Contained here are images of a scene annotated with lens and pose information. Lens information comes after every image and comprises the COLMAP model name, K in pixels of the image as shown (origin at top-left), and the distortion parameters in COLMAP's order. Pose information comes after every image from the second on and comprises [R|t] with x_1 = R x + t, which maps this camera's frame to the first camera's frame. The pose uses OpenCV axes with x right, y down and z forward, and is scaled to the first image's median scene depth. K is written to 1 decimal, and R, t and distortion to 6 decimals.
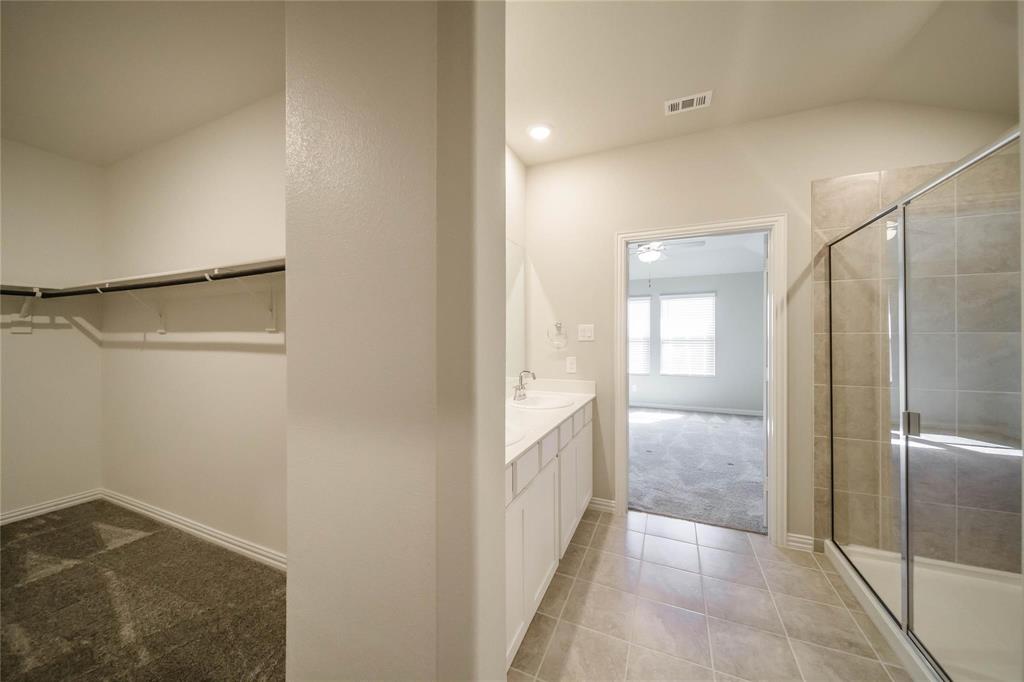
lens RADIAL K [[367.1, 0, 516.1], [0, 367.1, 339.7], [0, 0, 1]] dist [-0.004997, -0.000688]
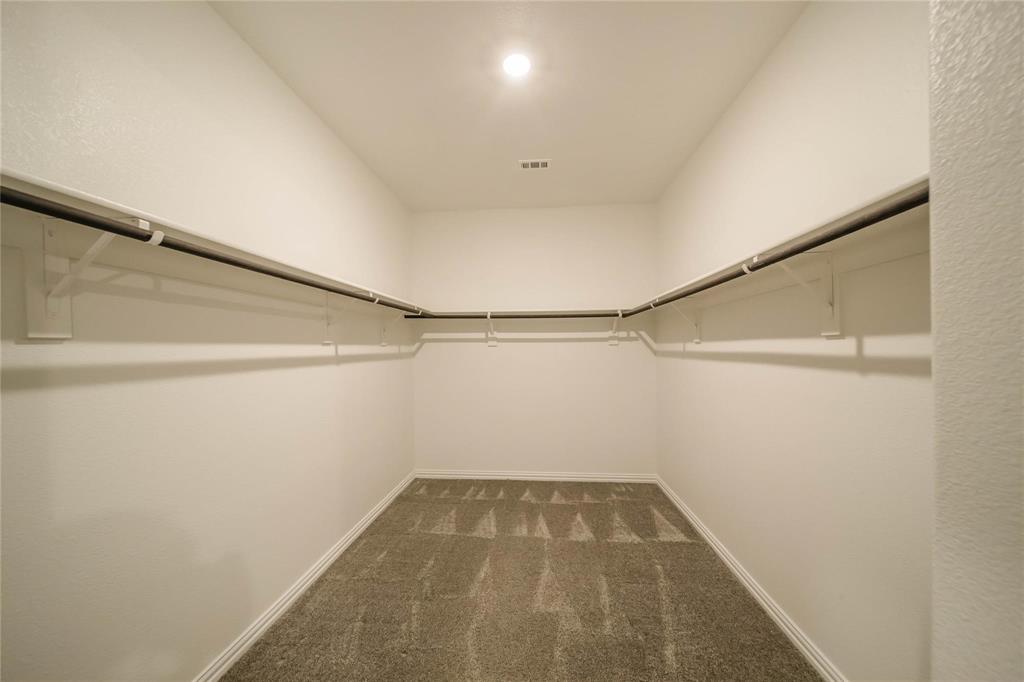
lens RADIAL K [[367.1, 0, 518.2], [0, 367.1, 346.6], [0, 0, 1]] dist [-0.004997, -0.000688]
pose [[0.342330, -0.010402, -0.939522, -0.210595], [0.005089, 0.999945, -0.009217, -0.001031], [0.939566, -0.001626, 0.342364, 0.210564]]
